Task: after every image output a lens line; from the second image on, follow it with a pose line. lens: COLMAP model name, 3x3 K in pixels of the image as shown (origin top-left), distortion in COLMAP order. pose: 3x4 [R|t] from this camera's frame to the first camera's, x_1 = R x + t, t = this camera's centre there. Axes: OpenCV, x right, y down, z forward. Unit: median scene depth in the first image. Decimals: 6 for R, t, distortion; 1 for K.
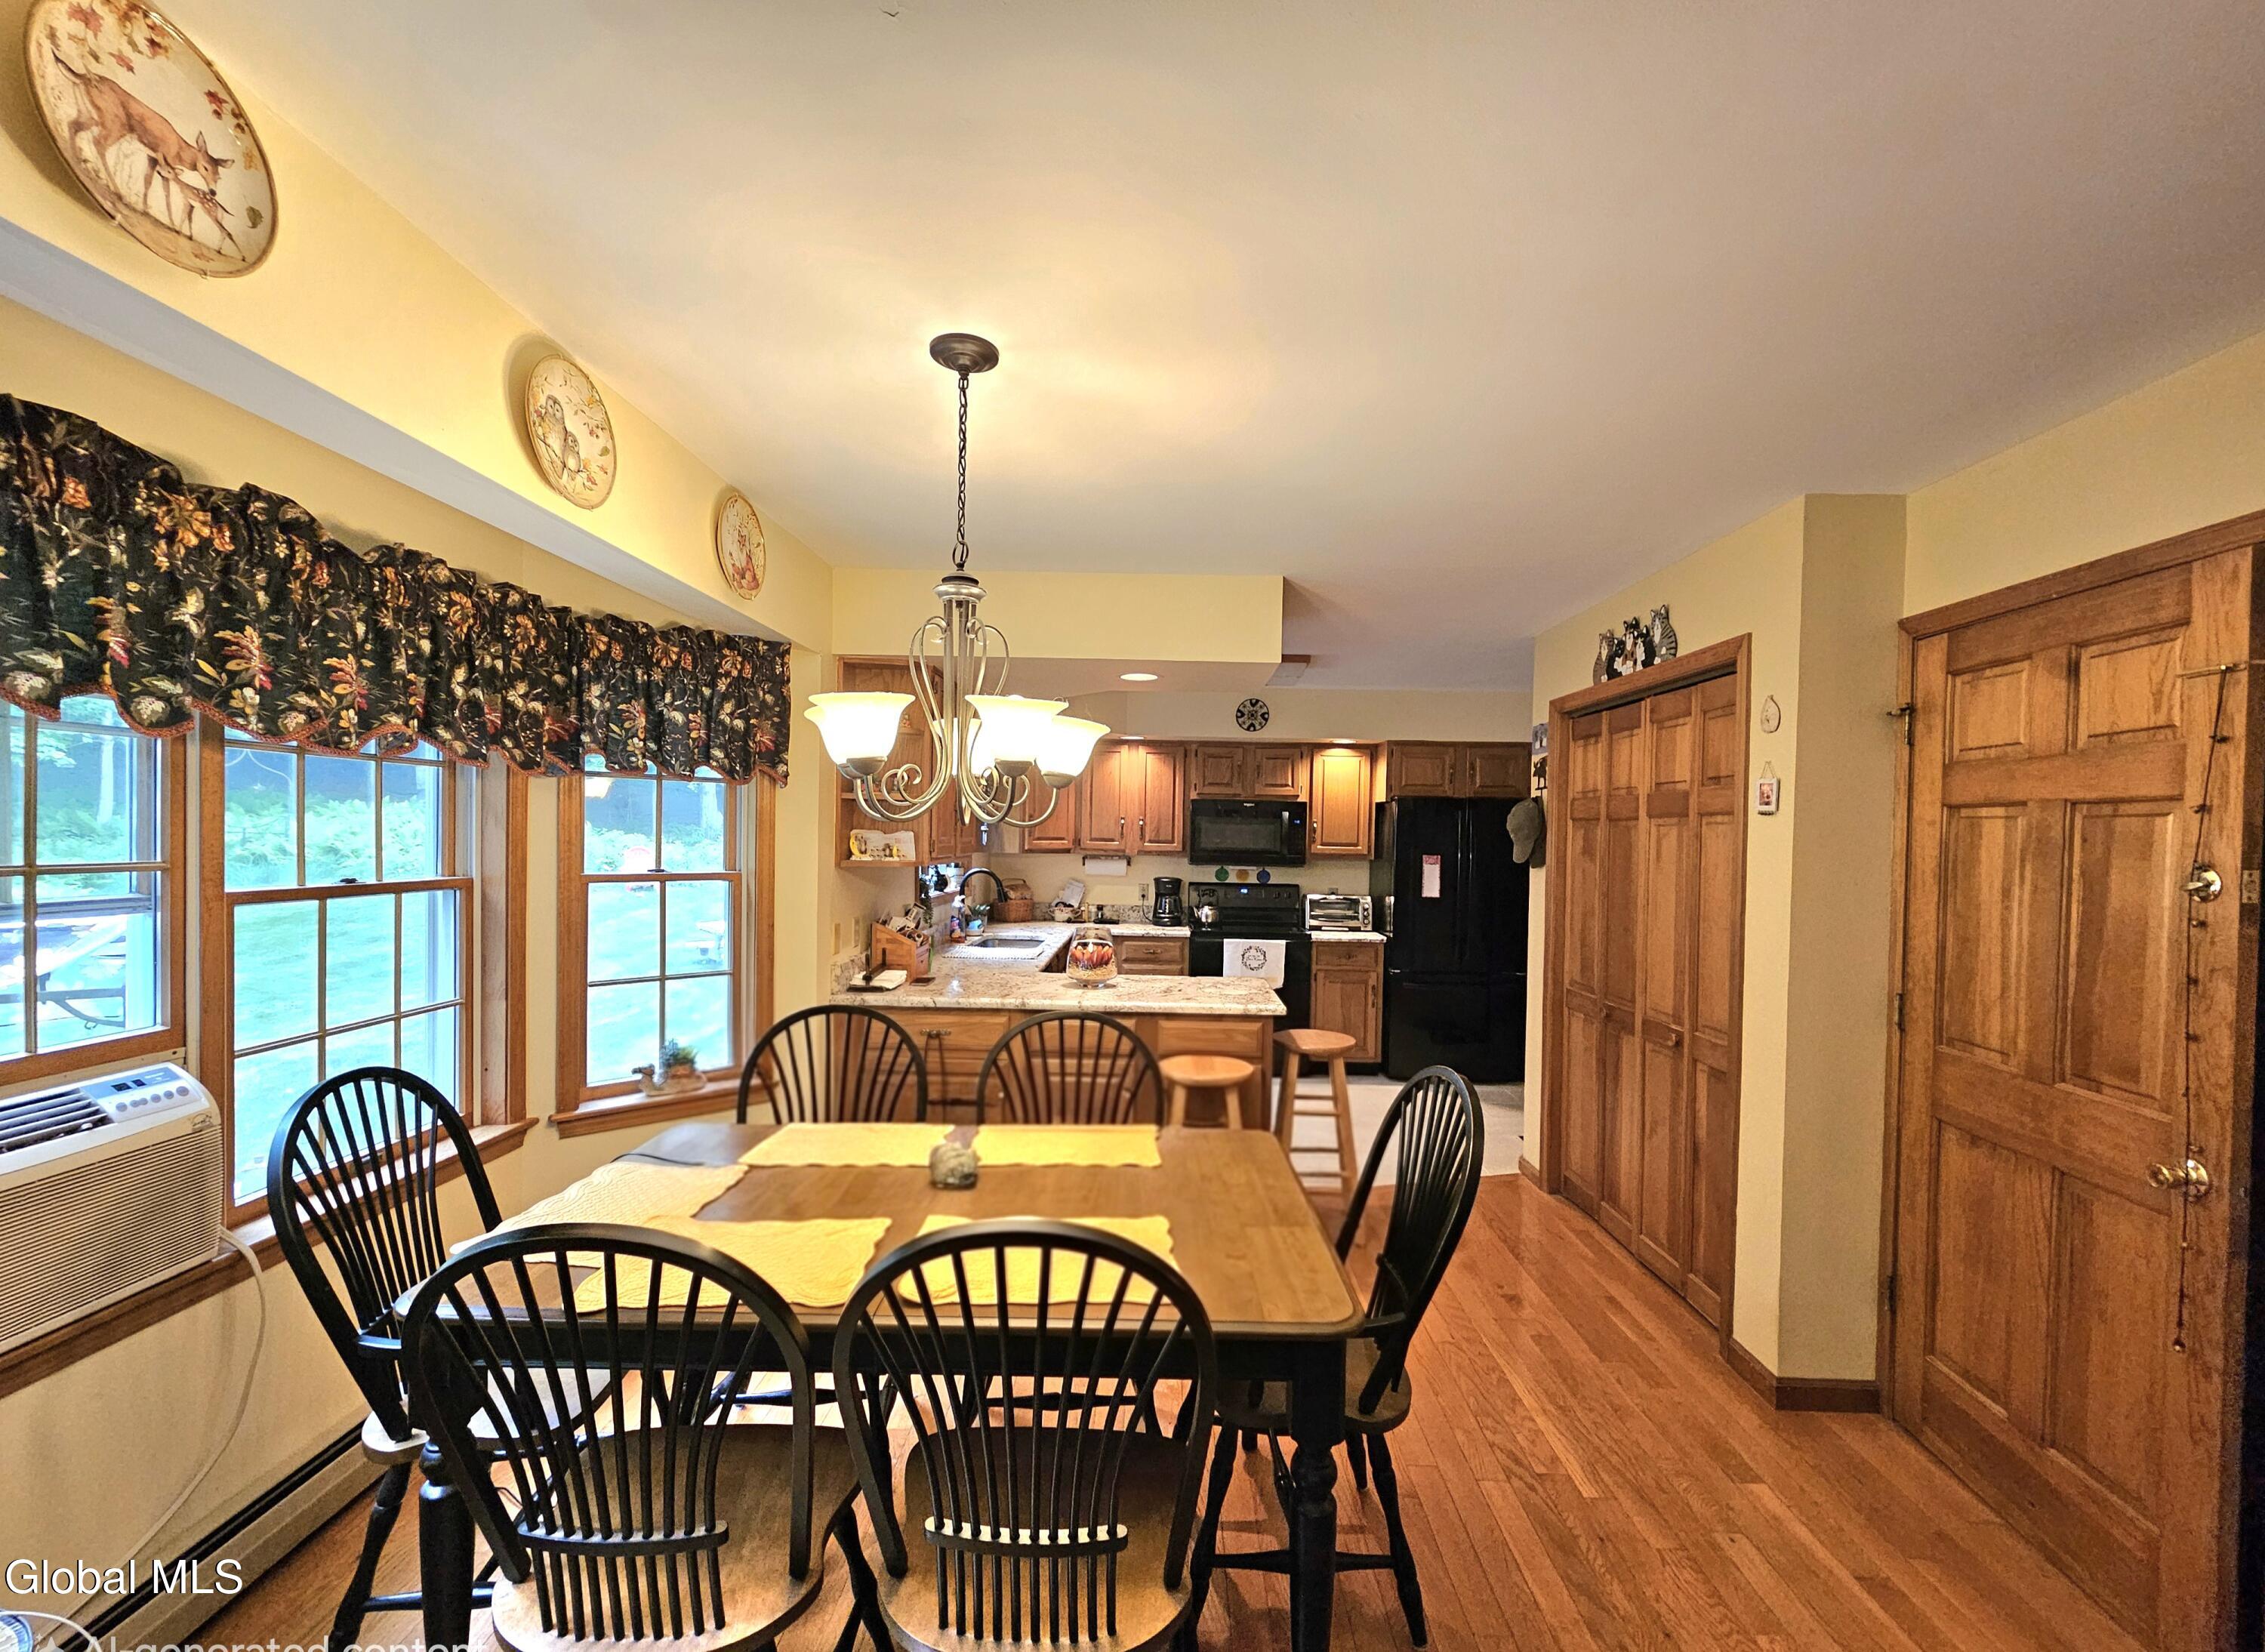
lens RADIAL K [[934.0, 0, 1131.2], [0, 934.0, 853.4], [0, 0, 1]] dist [0.009458, -0.002041]
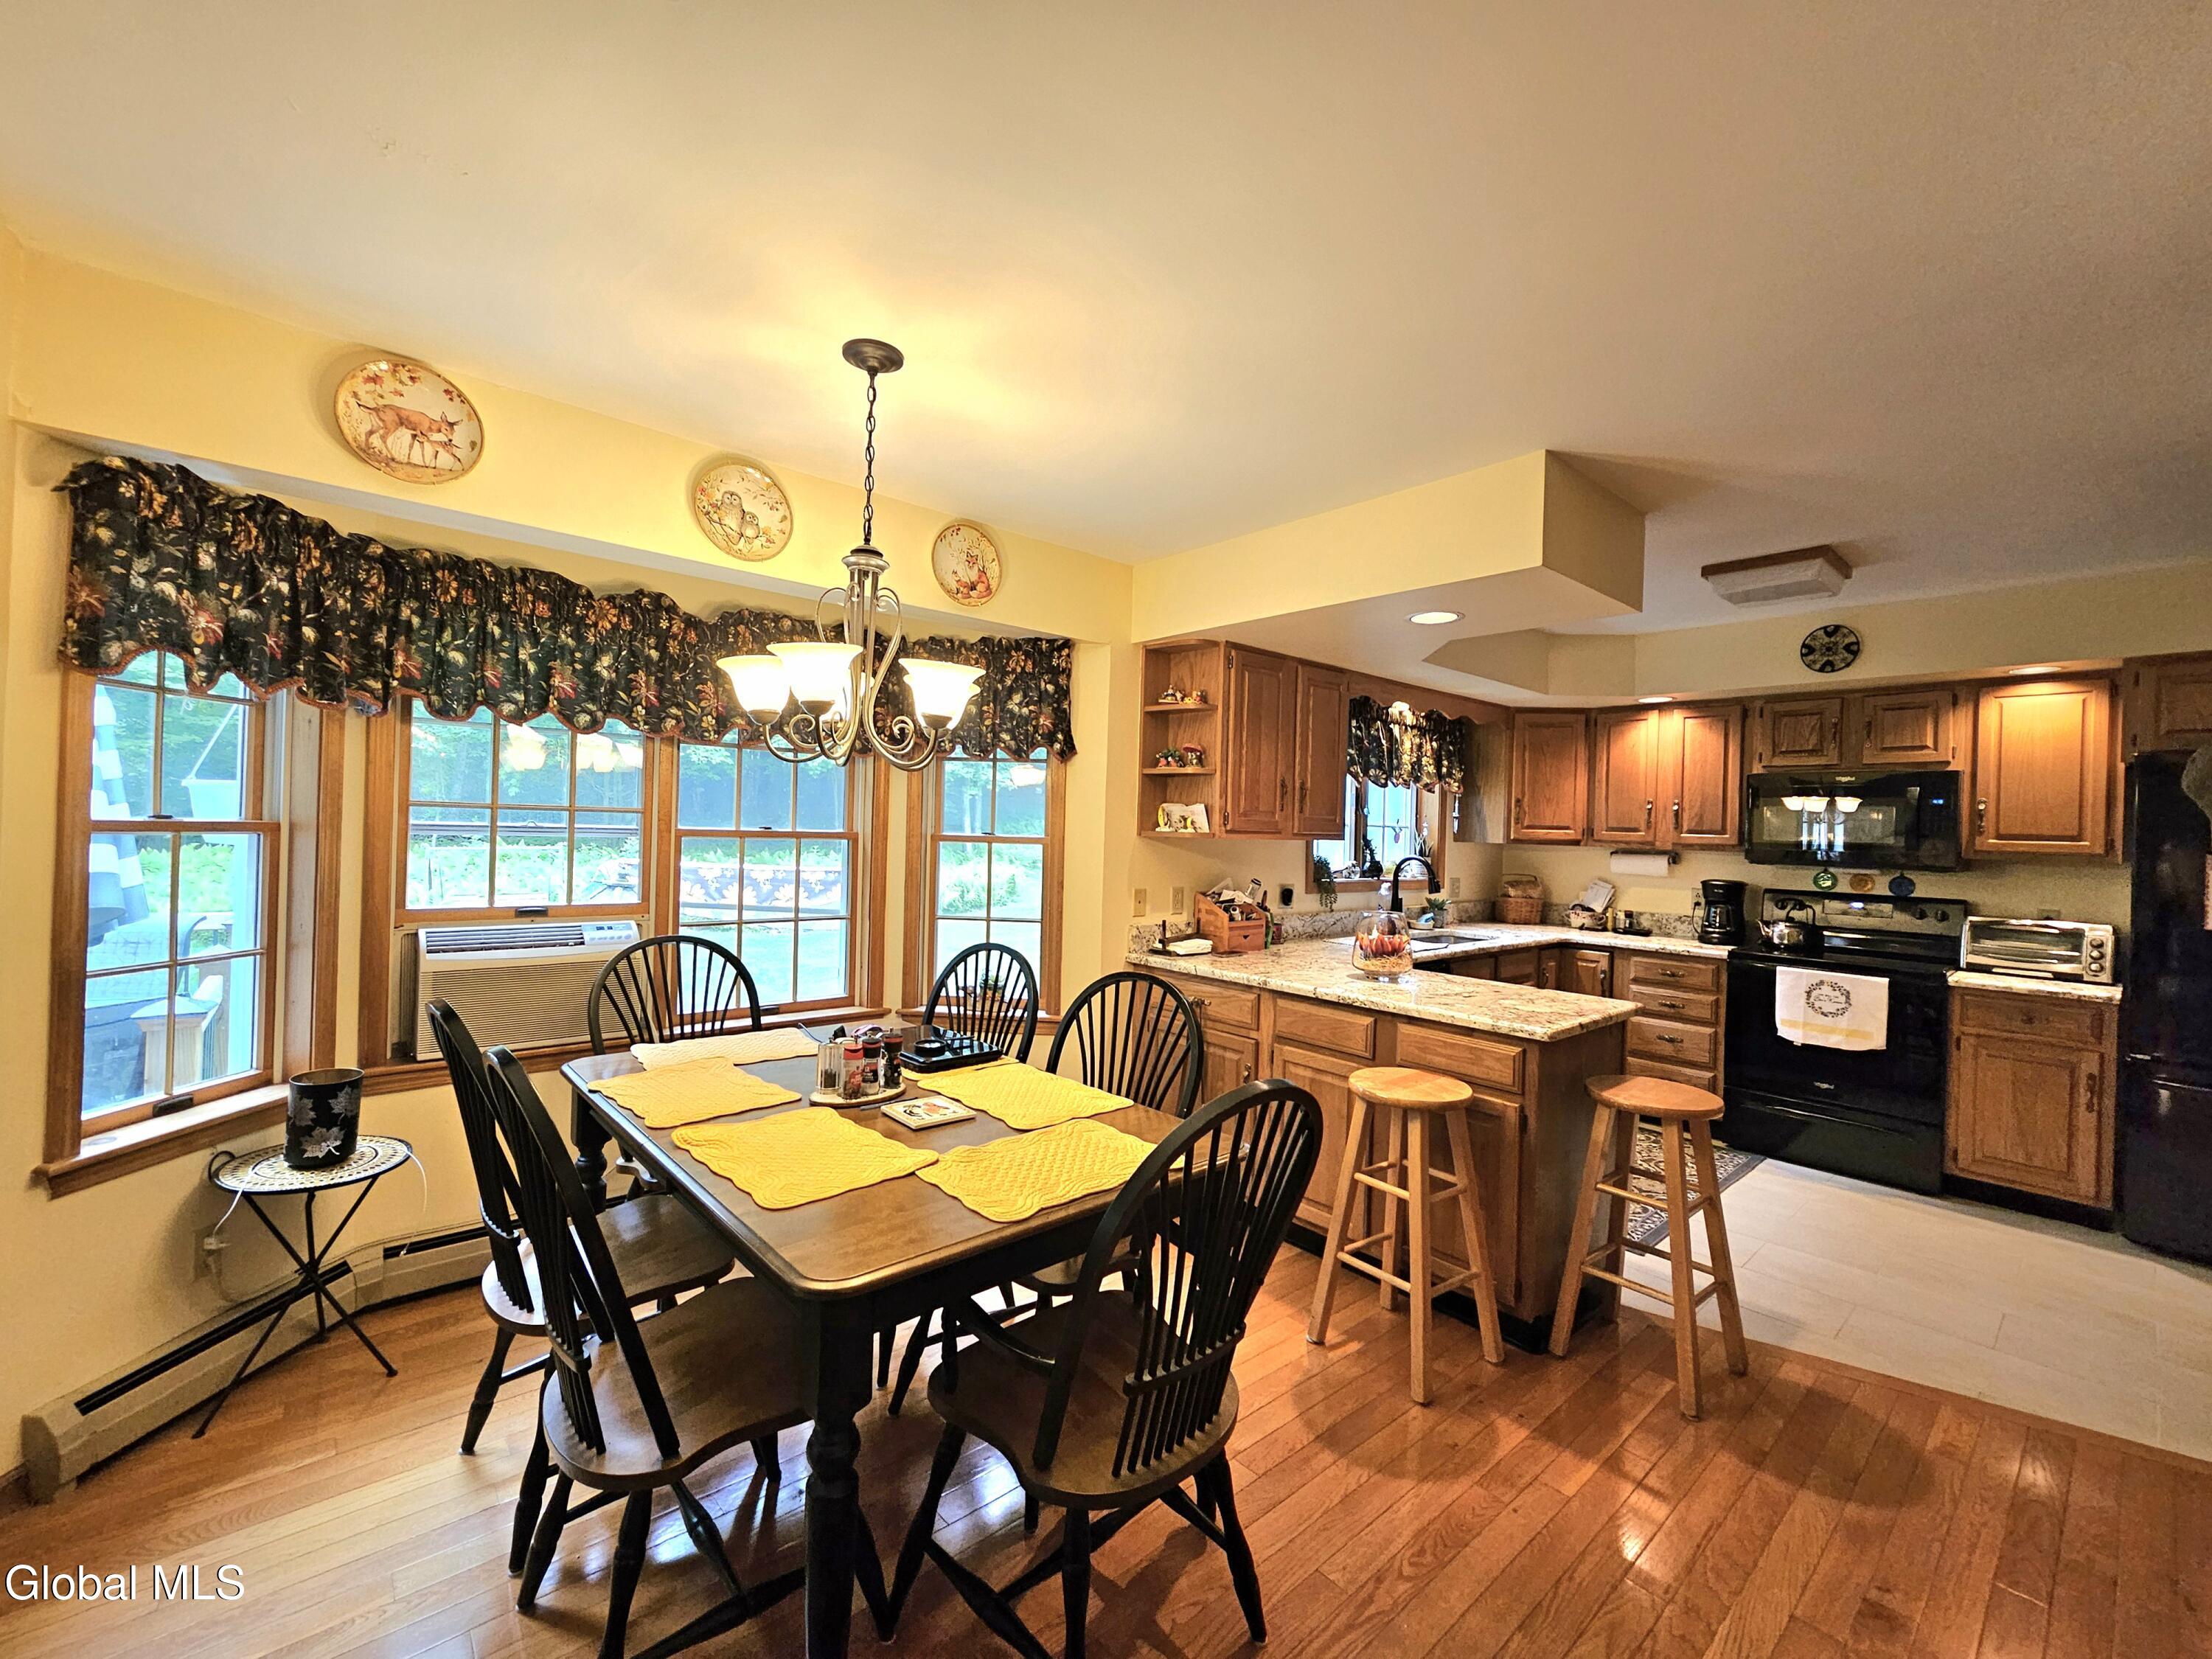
lens RADIAL K [[909.5, 0, 1117.9], [0, 909.5, 828.6], [0, 0, 1]] dist [0.003647, 0.000316]
pose [[0.680957, 0.000551, -0.732323, 0.268503], [-0.030364, 0.999161, -0.027482, 0.021013], [0.731693, 0.040950, 0.680403, 0.154327]]
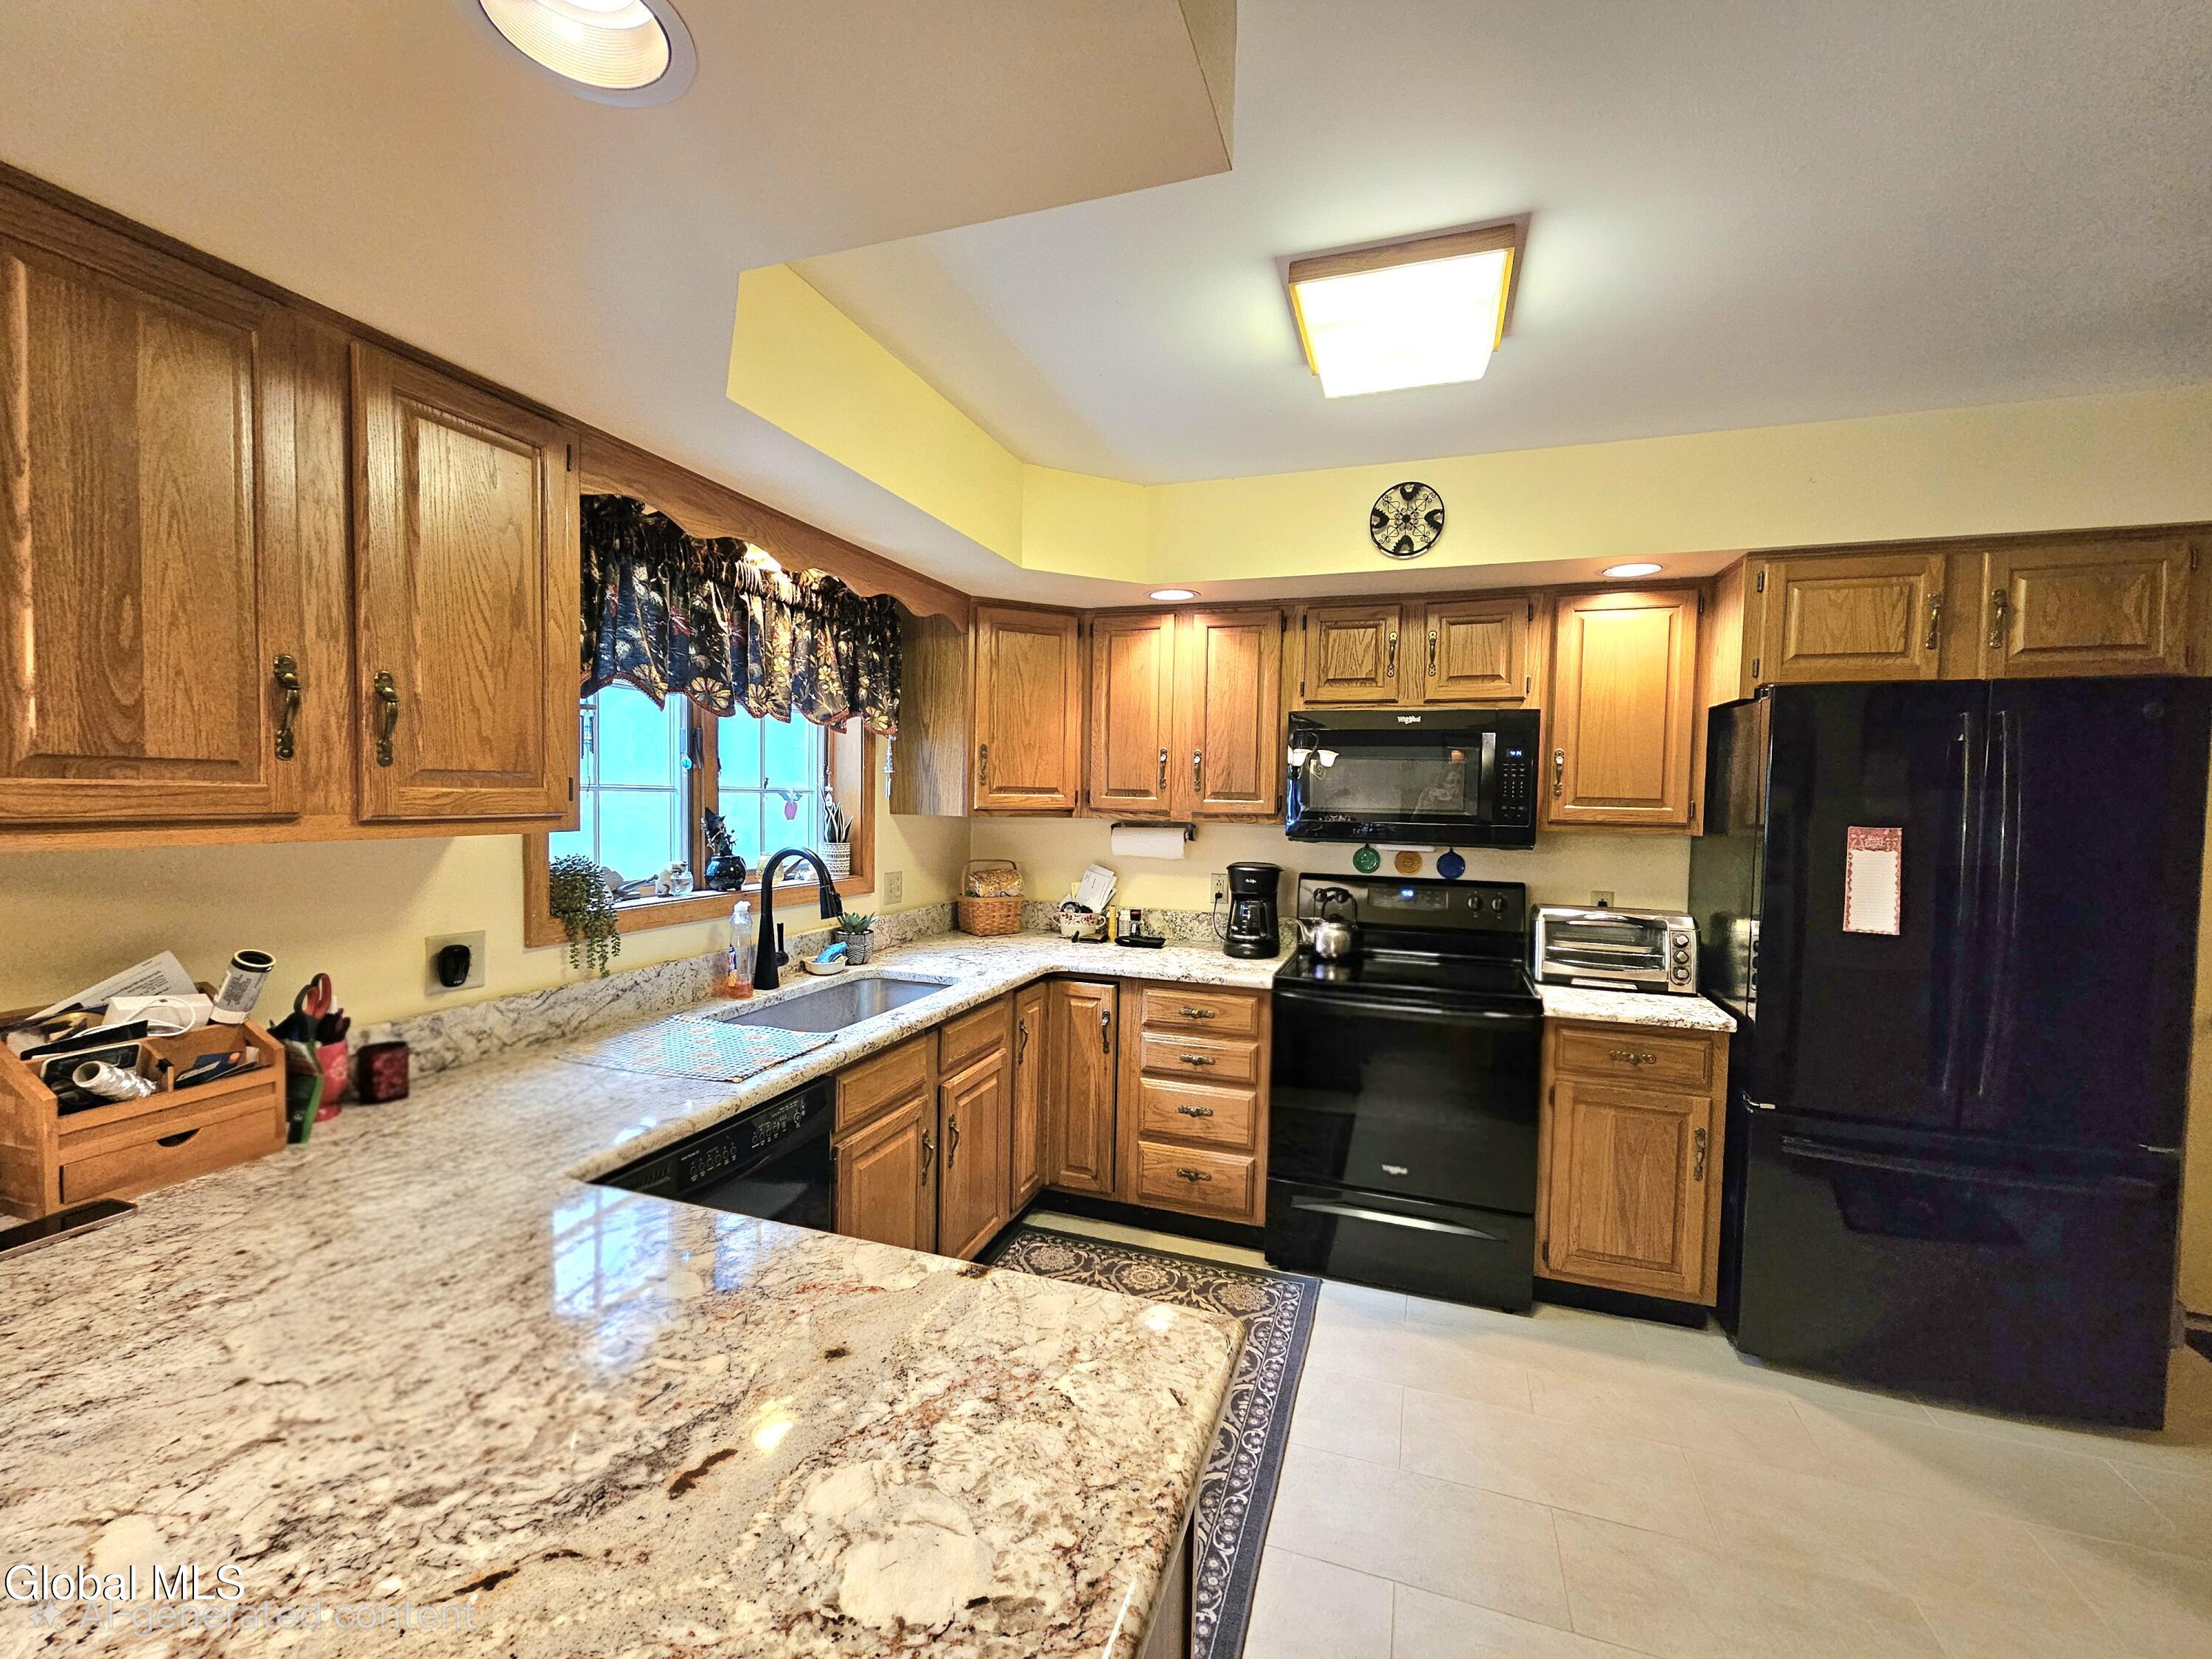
lens RADIAL K [[909.5, 0, 1108.6], [0, 909.5, 831.1], [0, 0, 1]] dist [0.003647, 0.000316]
pose [[0.952209, 0.010732, -0.305260, 0.129451], [-0.006914, 0.999884, 0.013587, 0.000599], [0.305370, -0.010828, 0.952172, 0.530098]]
